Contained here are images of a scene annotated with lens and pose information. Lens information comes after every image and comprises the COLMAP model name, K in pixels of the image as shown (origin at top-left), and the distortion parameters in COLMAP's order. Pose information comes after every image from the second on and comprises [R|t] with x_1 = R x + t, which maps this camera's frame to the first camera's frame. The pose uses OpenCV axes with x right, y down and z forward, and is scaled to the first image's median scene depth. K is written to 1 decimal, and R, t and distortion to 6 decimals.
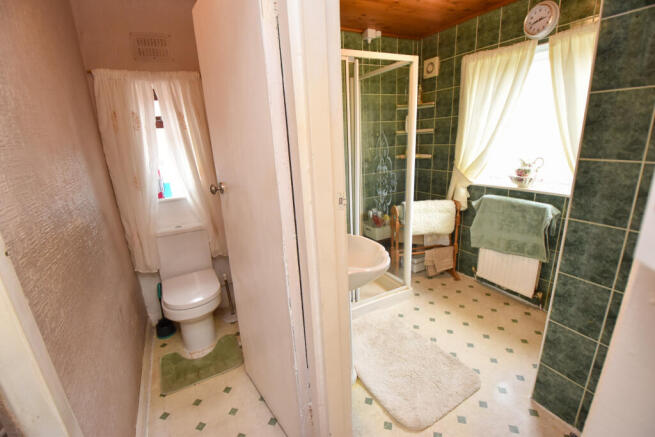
lens RADIAL K [[295.8, 0, 325.6], [0, 295.8, 221.4], [0, 0, 1]] dist [-0.002784, -0.002249]
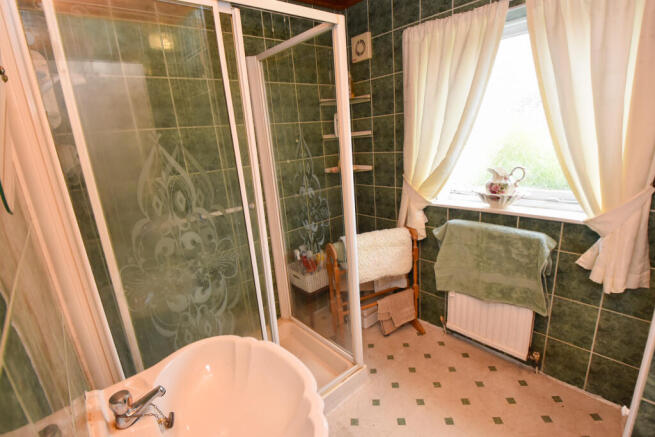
lens RADIAL K [[295.8, 0, 330.0], [0, 295.8, 215.2], [0, 0, 1]] dist [-0.002784, -0.002249]
pose [[0.972410, -0.085010, 0.217237, 0.093733], [0.091363, 0.995630, -0.019354, -0.108963], [-0.214642, 0.038668, 0.975927, 0.340716]]
